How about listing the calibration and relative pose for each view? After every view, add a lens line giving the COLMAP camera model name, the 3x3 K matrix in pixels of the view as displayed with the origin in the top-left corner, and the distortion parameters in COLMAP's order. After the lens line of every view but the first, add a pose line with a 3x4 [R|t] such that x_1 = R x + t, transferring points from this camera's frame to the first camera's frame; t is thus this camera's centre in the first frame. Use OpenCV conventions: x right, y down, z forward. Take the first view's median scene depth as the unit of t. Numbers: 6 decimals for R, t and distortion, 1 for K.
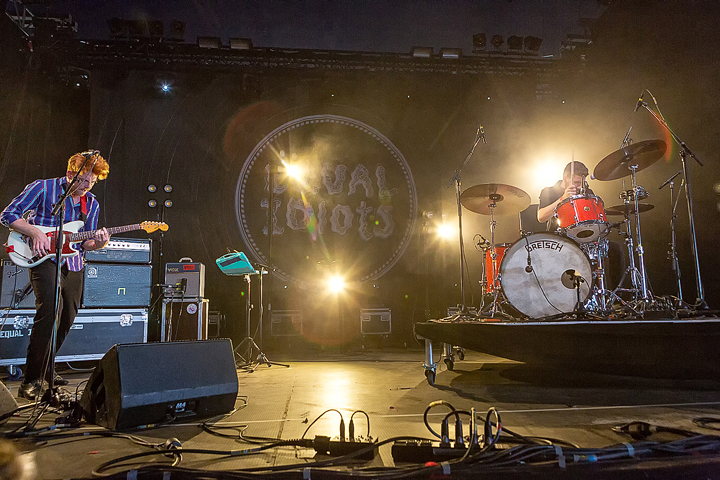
lens RADIAL K [[501.9, 0, 360.3], [0, 501.9, 240.8], [0, 0, 1]] dist [-0.007613, 0.001377]
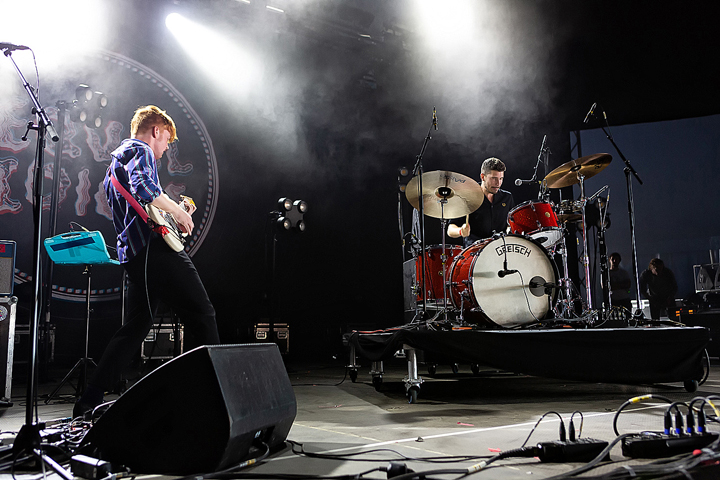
lens RADIAL K [[642.6, 0, 362.3], [0, 642.6, 235.4], [0, 0, 1]] dist [0.013928, 0.004755]
pose [[0.876292, 0.077745, 0.475466, -0.458450], [-0.070499, 0.996963, -0.033086, 0.043279], [-0.476594, -0.004527, 0.879112, 0.078352]]
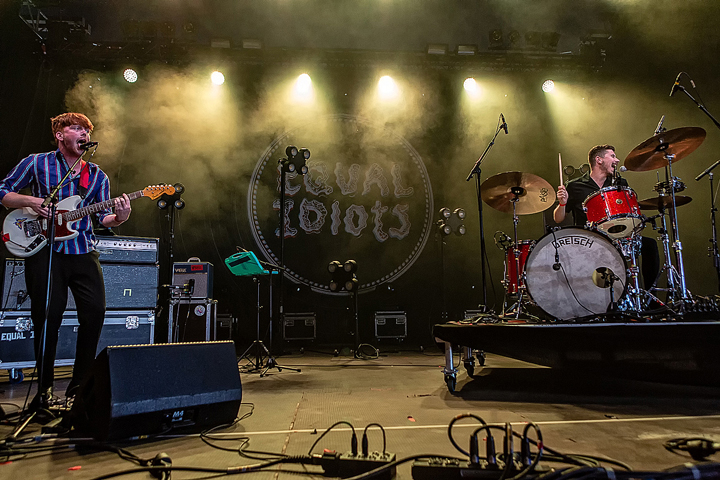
lens RADIAL K [[501.9, 0, 360.5], [0, 501.9, 240.6], [0, 0, 1]] dist [-0.007613, 0.001377]
pose [[0.999597, -0.004071, -0.028082, 0.000259], [0.003848, 0.999961, -0.007995, 0.014093], [0.028113, 0.007884, 0.999574, 0.063187]]
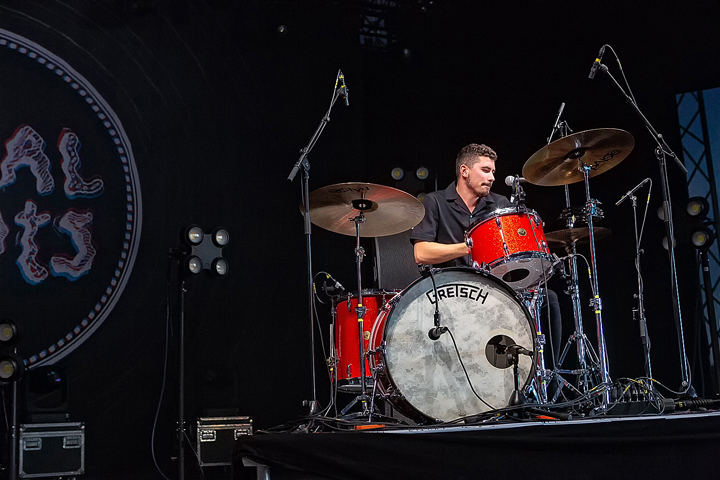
lens RADIAL K [[973.2, 0, 361.5], [0, 973.2, 238.1], [0, 0, 1]] dist [-0.018317, 0.000000]
pose [[0.923302, 0.047381, 0.381140, -0.160538], [-0.025038, 0.997676, -0.063371, 0.020567], [-0.383257, 0.048968, 0.922343, 0.018431]]
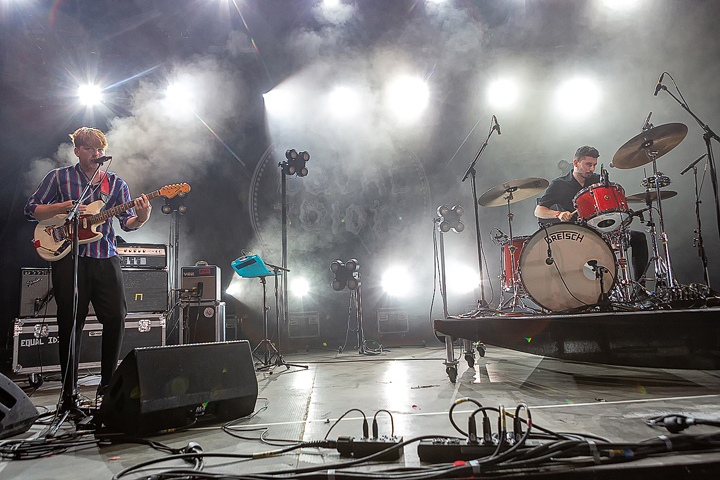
lens RADIAL K [[501.9, 0, 360.0], [0, 501.9, 239.8], [0, 0, 1]] dist [-0.007613, 0.001377]
pose [[0.999066, -0.033136, -0.027719, -0.003725], [0.033062, 0.999448, -0.003146, 0.005727], [0.027808, 0.002227, 0.999611, 0.013650]]
